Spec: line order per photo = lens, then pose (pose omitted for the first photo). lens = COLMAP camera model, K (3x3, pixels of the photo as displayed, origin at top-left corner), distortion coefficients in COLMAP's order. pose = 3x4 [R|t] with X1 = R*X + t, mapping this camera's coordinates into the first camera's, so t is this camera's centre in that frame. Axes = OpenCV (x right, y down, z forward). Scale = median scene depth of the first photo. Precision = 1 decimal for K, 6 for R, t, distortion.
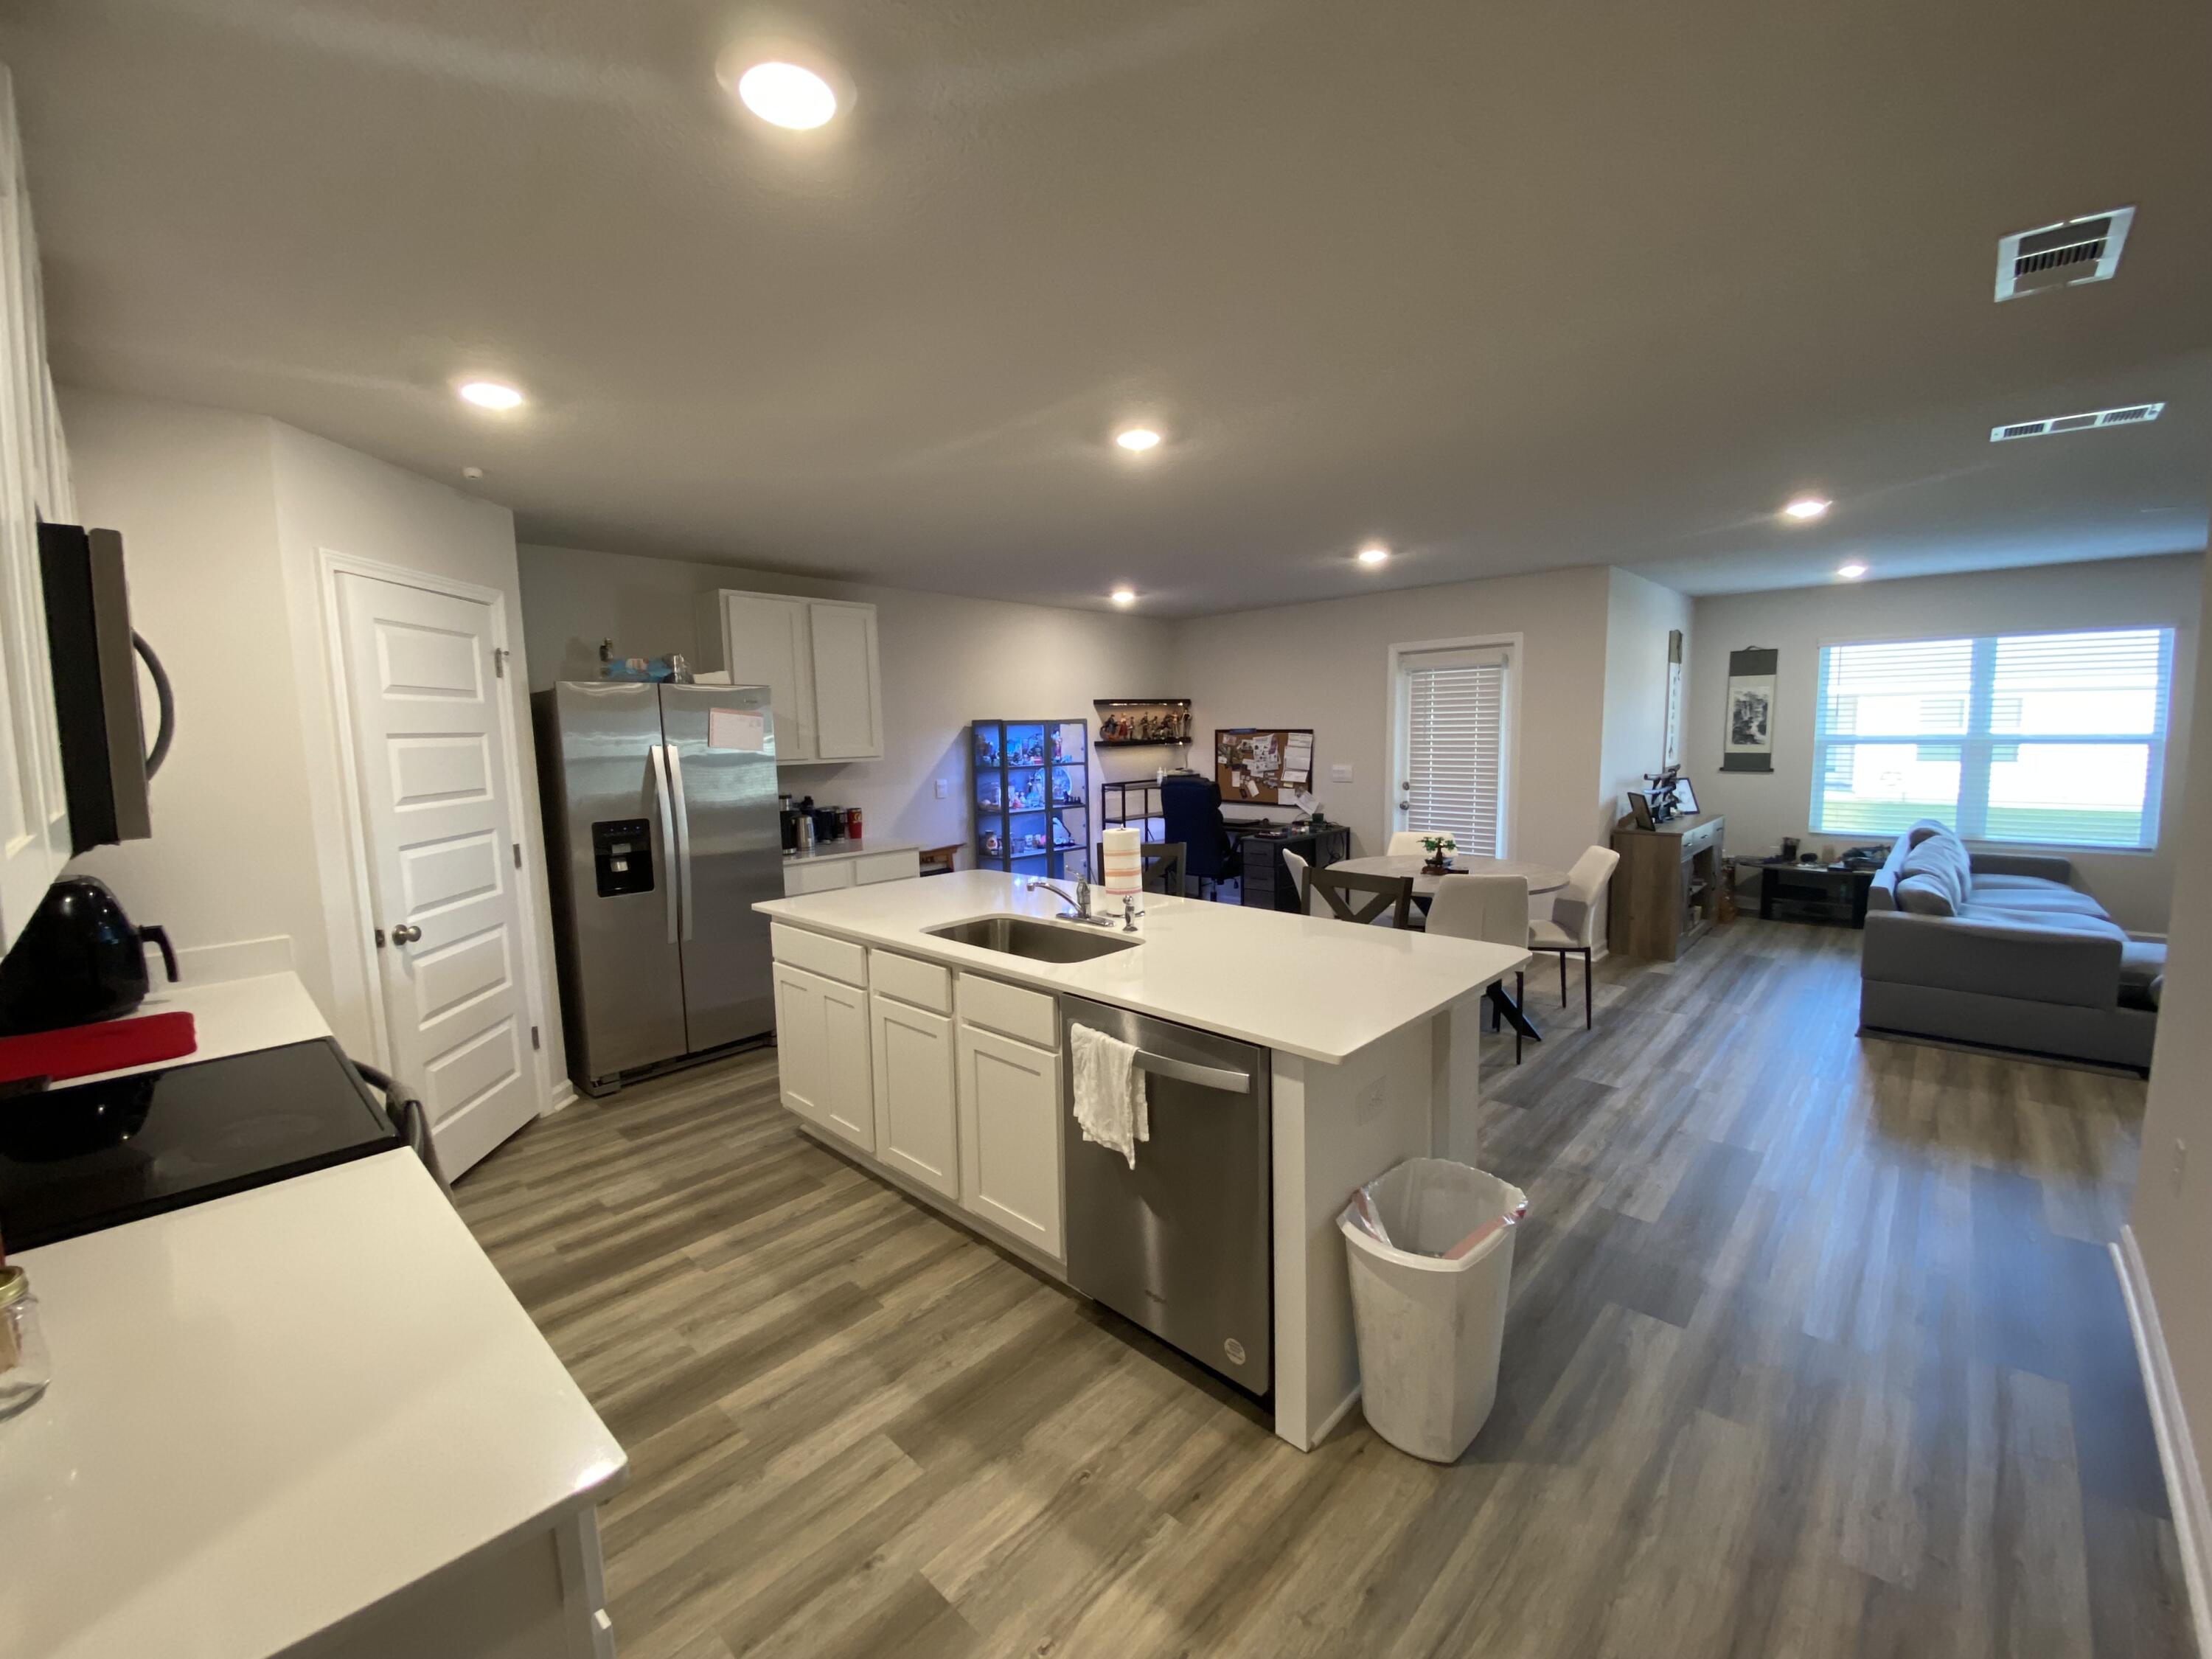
lens RADIAL K [[908.3, 0, 1111.2], [0, 908.3, 827.5], [0, 0, 1]] dist [0.045658, -0.031908]
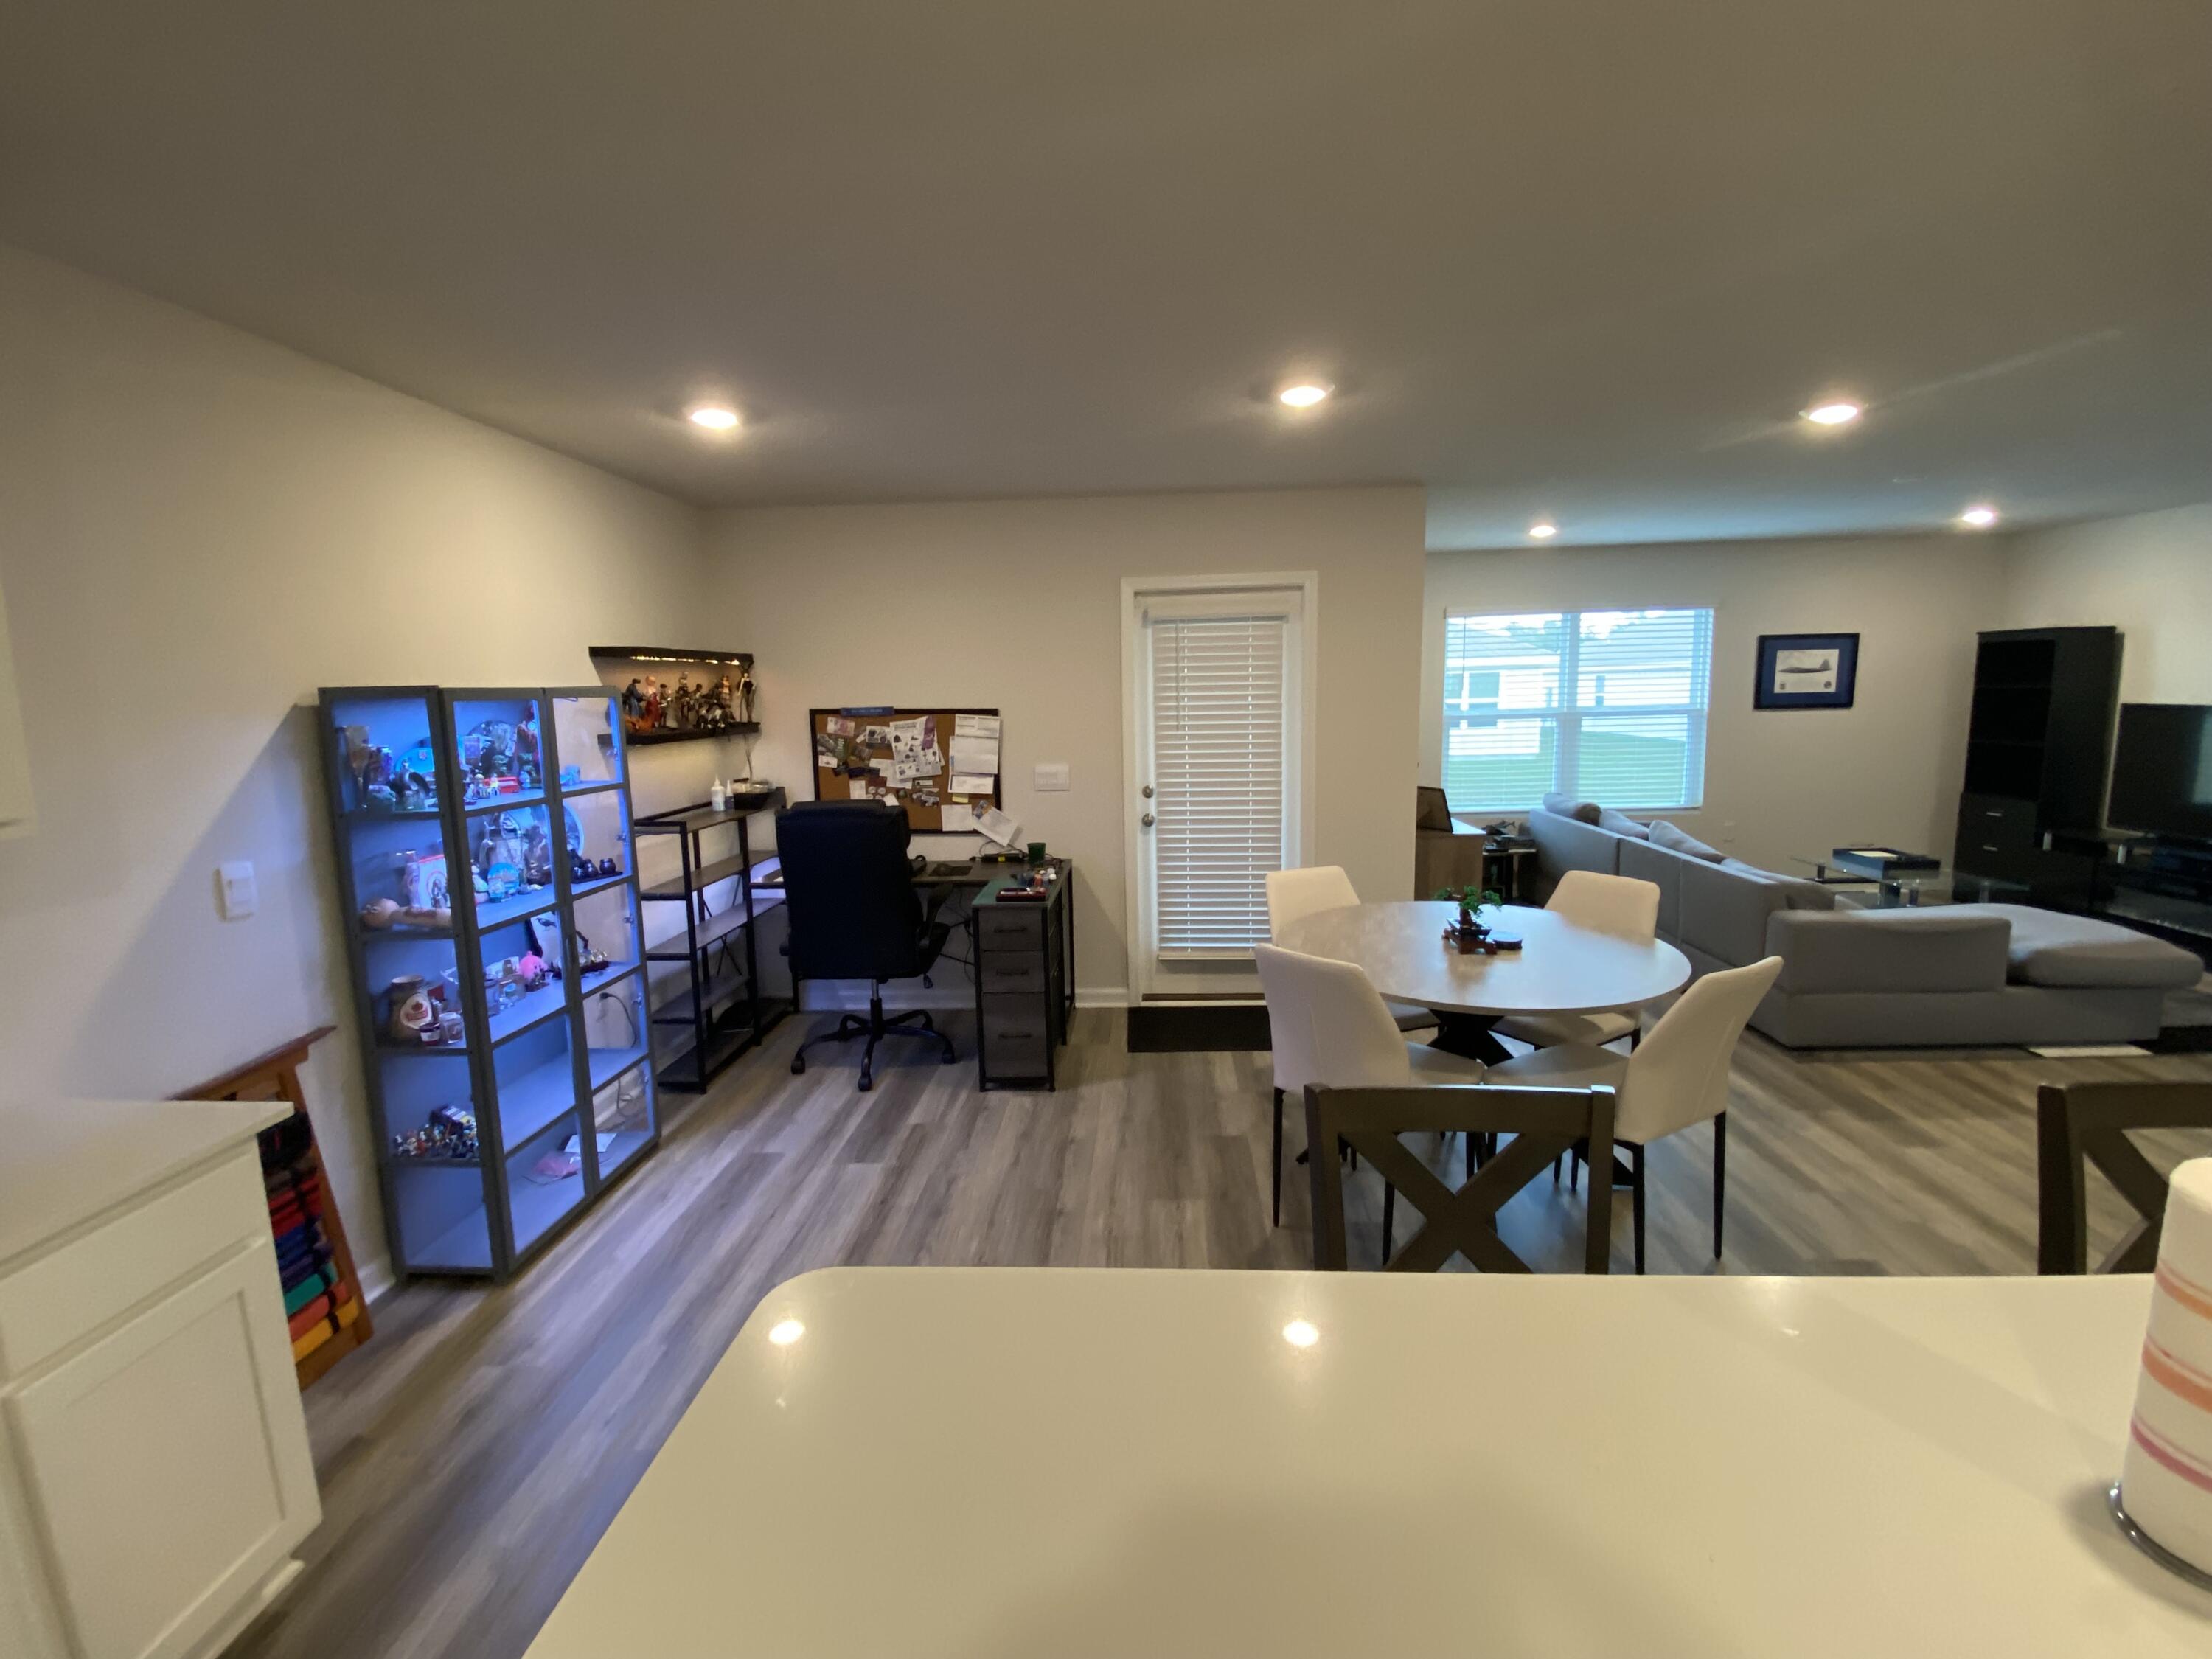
lens RADIAL K [[956.4, 0, 1106.0], [0, 956.4, 829.5], [0, 0, 1]] dist [0.032204, -0.028674]
pose [[0.765549, -0.087443, 0.637408, -0.247345], [0.074043, 0.996113, 0.047723, -0.086573], [-0.639103, 0.010661, 0.769047, 0.765747]]
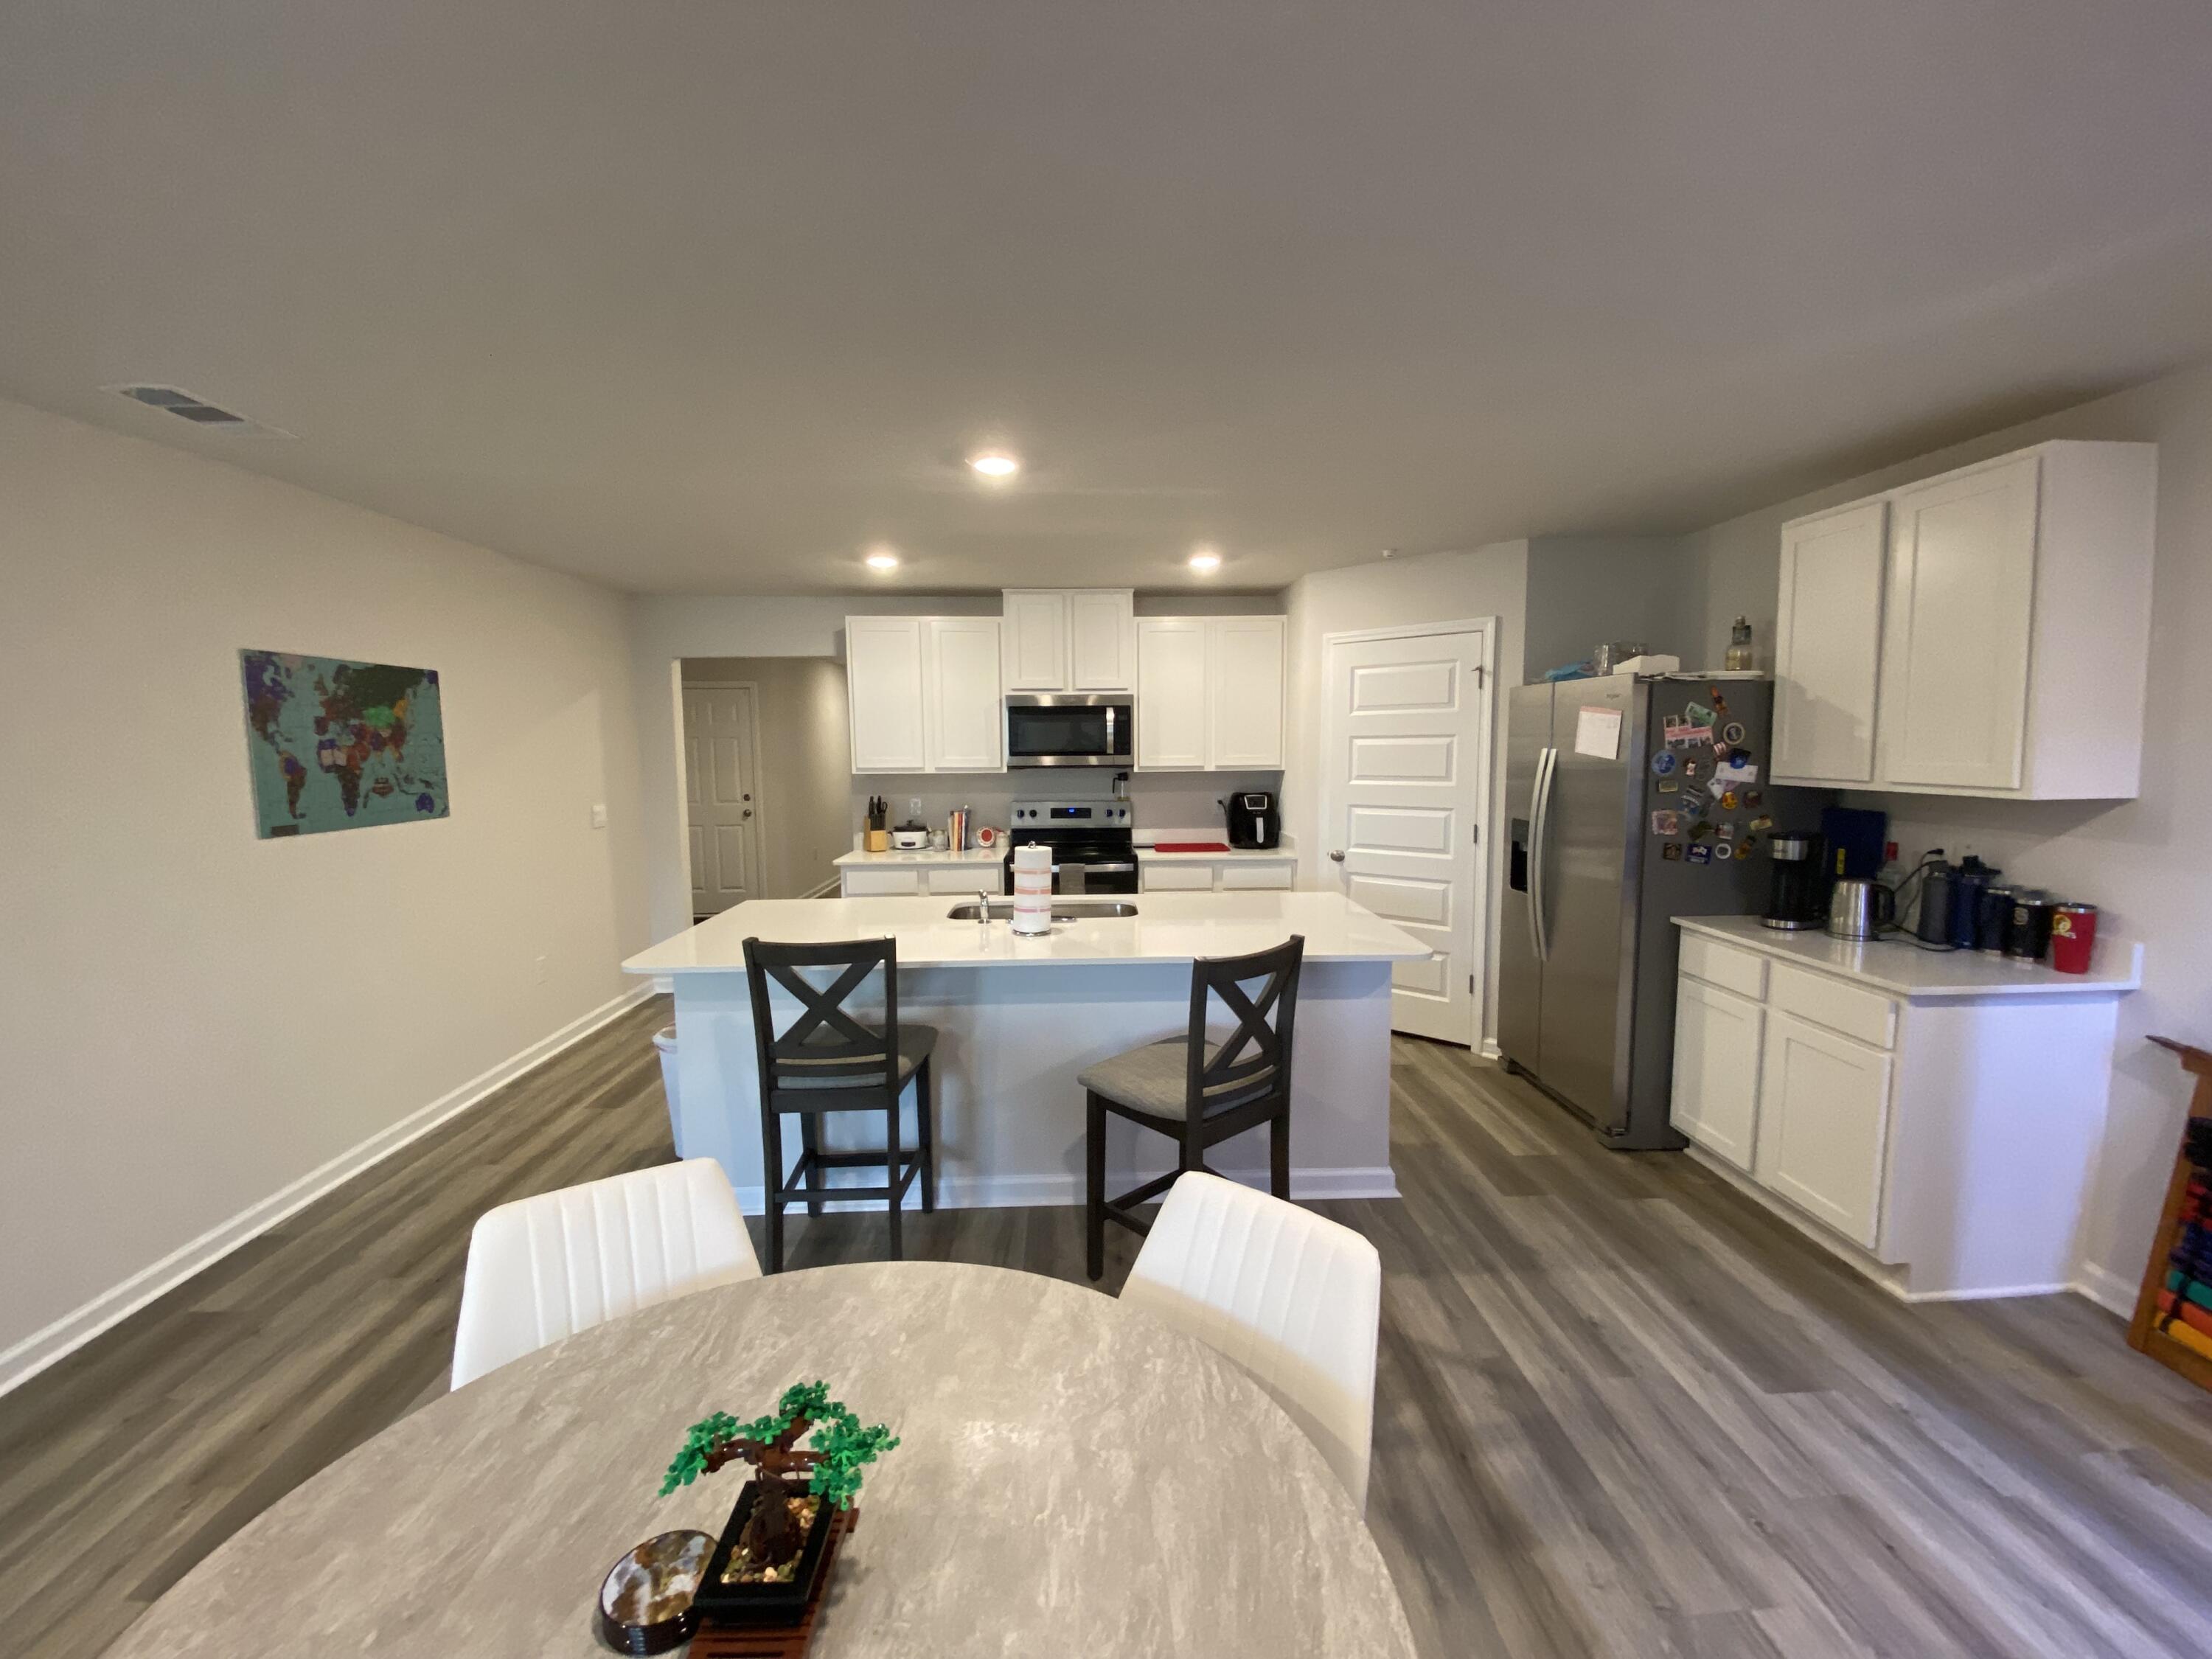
lens RADIAL K [[906.9, 0, 1108.1], [0, 906.9, 836.9], [0, 0, 1]] dist [0.009623, -0.011040]
pose [[-0.701714, 0.105001, -0.704678, 0.491383], [-0.051817, 0.978939, 0.197467, -0.160357], [0.710571, 0.175079, -0.681495, 1.320181]]
